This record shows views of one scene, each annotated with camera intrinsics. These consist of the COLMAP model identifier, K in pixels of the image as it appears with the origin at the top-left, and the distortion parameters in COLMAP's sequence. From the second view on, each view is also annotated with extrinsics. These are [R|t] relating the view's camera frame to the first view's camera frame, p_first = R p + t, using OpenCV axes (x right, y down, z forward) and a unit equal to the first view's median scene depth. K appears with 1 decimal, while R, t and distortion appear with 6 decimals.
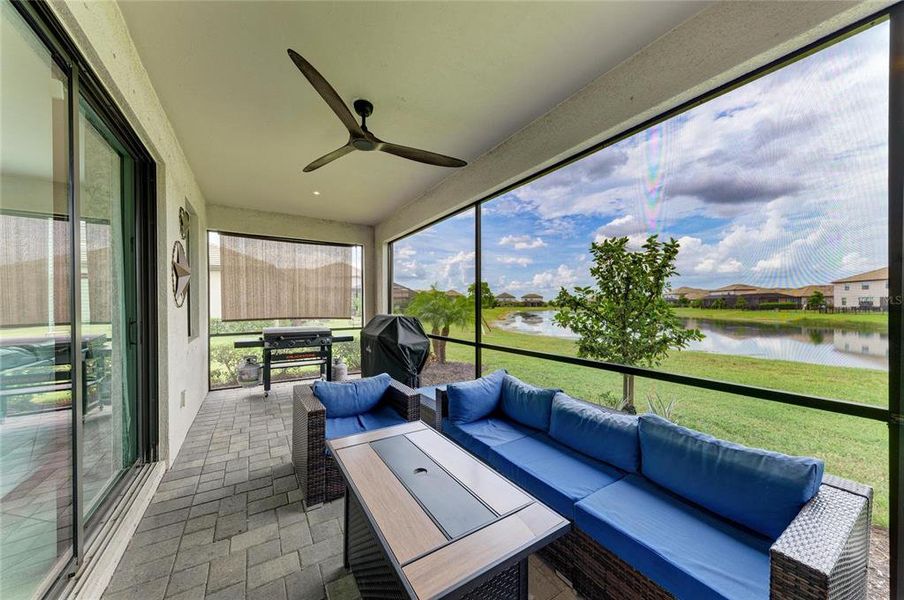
lens RADIAL K [[330.7, 0, 464.2], [0, 330.7, 304.0], [0, 0, 1]] dist [0.014736, -0.004827]
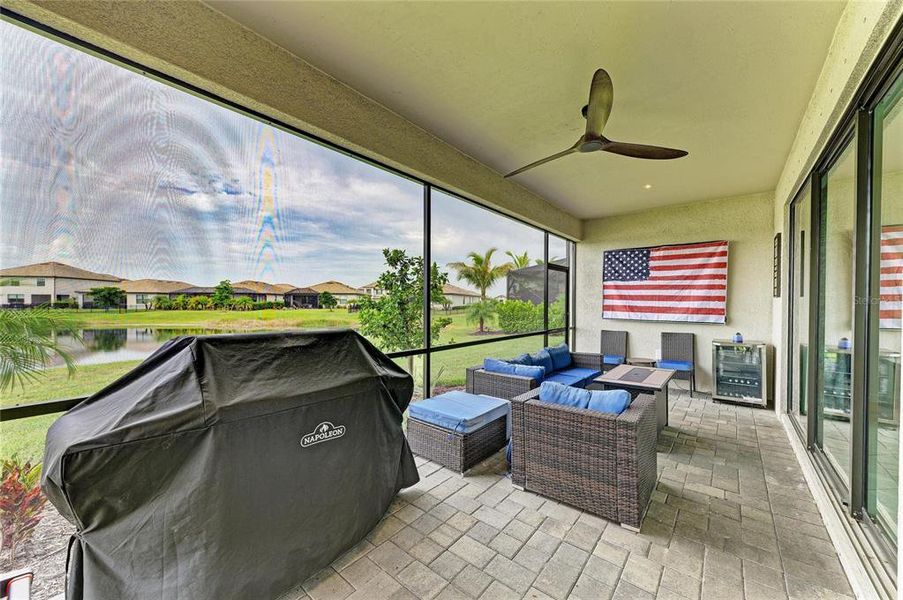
lens RADIAL K [[330.3, 0, 463.7], [0, 330.3, 303.9], [0, 0, 1]] dist [0.014736, -0.004827]
pose [[-0.313464, -0.006822, 0.949576, -0.836838], [-0.001354, 0.999976, 0.006737, -0.002490], [-0.949599, 0.000826, -0.313466, 1.230429]]
